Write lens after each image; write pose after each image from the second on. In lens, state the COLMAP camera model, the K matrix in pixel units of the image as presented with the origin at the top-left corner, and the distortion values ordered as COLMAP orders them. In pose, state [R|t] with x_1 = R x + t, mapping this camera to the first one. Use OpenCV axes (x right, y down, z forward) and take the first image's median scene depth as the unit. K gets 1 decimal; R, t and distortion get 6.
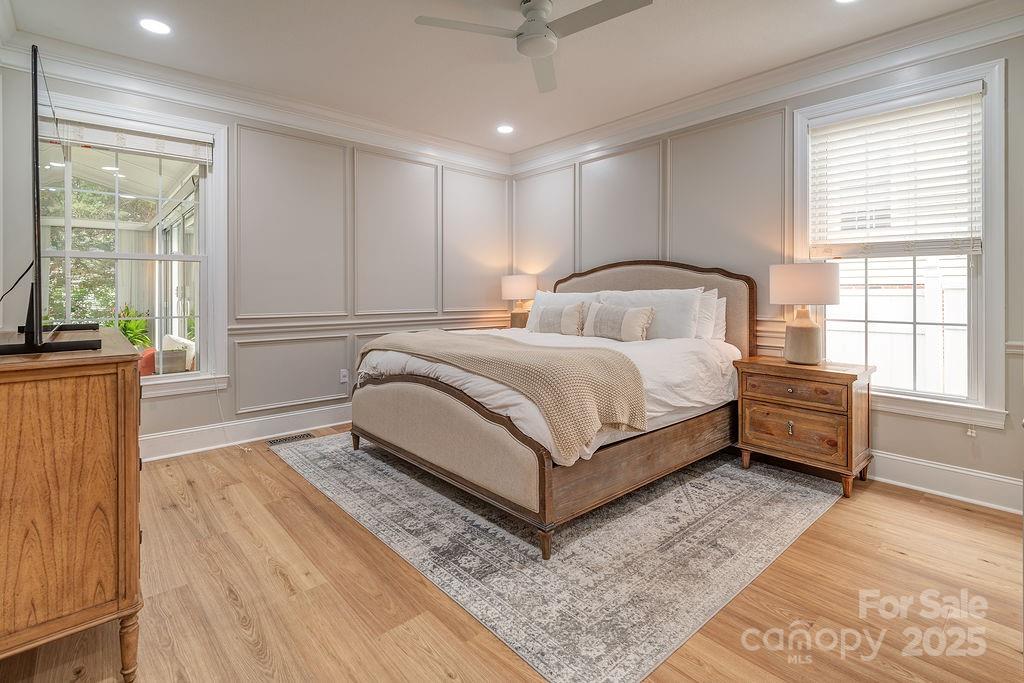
lens RADIAL K [[488.0, 0, 510.7], [0, 488.0, 291.2], [0, 0, 1]] dist [0.001375, 0.000162]
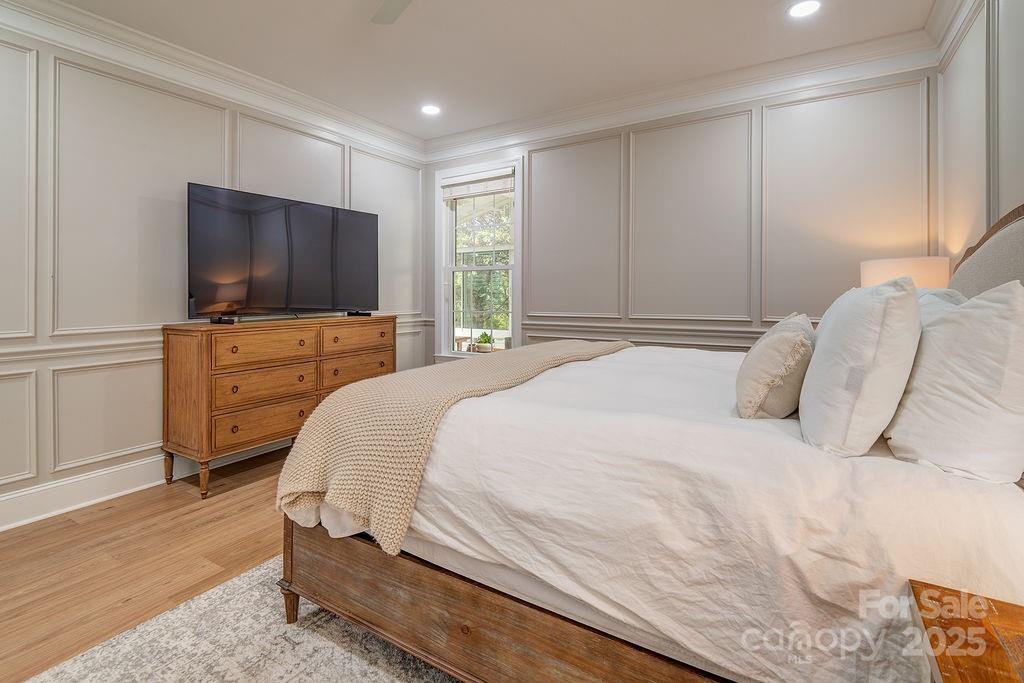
lens RADIAL K [[481.2, 0, 510.3], [0, 481.2, 288.4], [0, 0, 1]] dist [-0.001848, -0.000720]
pose [[0.282802, -0.008611, -0.959140, 0.817743], [0.004991, 0.999959, -0.007506, -0.000237], [0.959165, -0.002665, 0.282833, 0.970423]]
